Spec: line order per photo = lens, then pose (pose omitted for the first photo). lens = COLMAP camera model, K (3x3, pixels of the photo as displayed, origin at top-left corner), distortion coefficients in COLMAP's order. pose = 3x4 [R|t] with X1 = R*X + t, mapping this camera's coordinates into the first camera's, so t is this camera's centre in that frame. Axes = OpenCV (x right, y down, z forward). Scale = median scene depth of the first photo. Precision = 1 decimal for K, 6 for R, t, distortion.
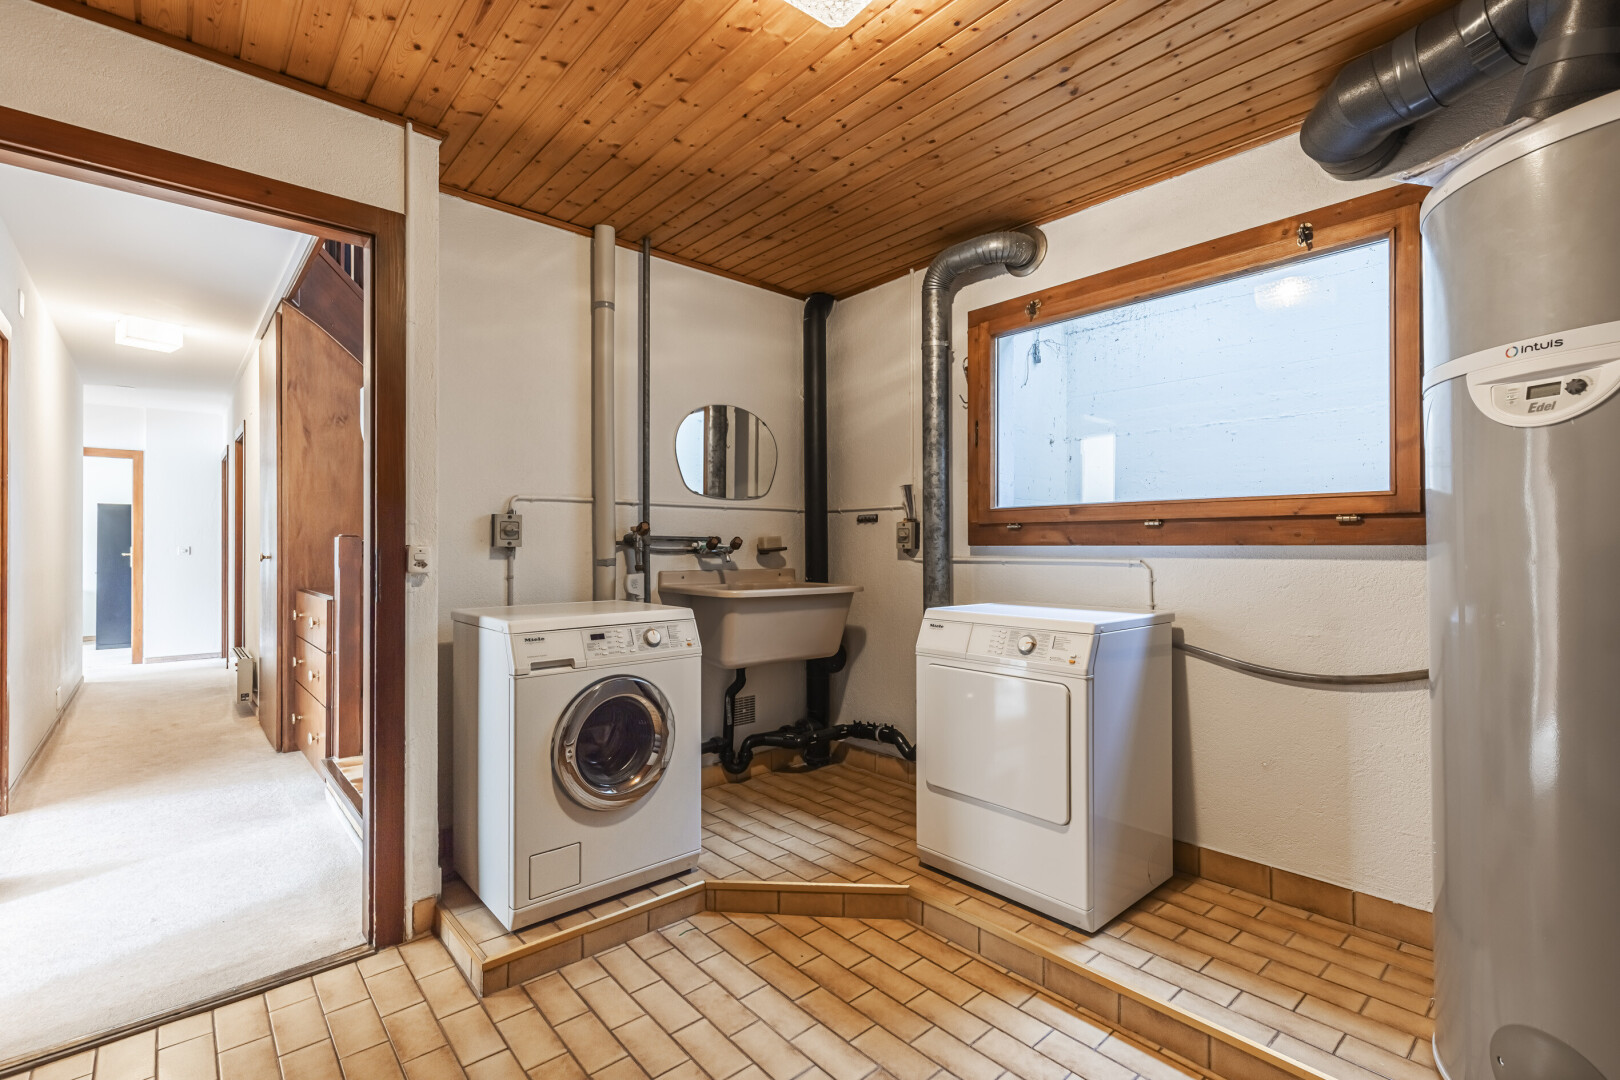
lens RADIAL K [[728.9, 0, 815.7], [0, 728.9, 540.4], [0, 0, 1]] dist [0.001848, -0.000767]
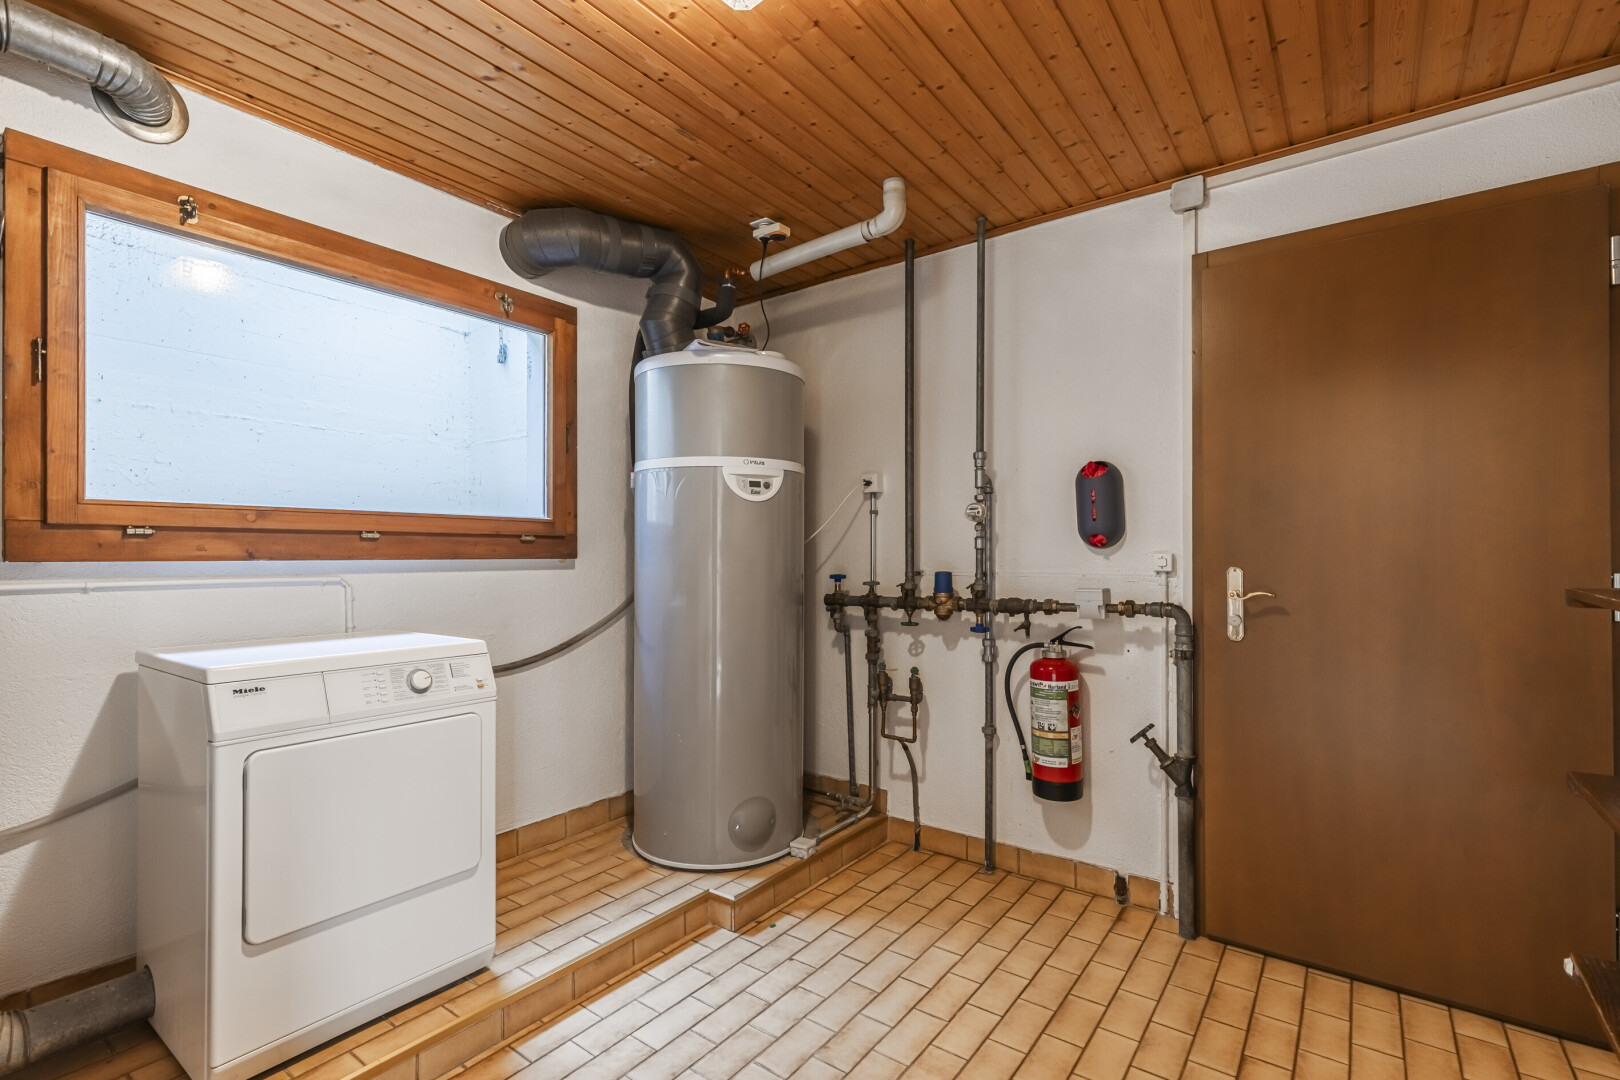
lens RADIAL K [[728.9, 0, 816.8], [0, 728.9, 551.0], [0, 0, 1]] dist [0.001848, -0.000767]
pose [[-0.207451, 0.008626, 0.978207, -0.653105], [-0.005354, 0.999936, -0.009953, 0.002111], [-0.978231, -0.007302, -0.207392, 0.781794]]
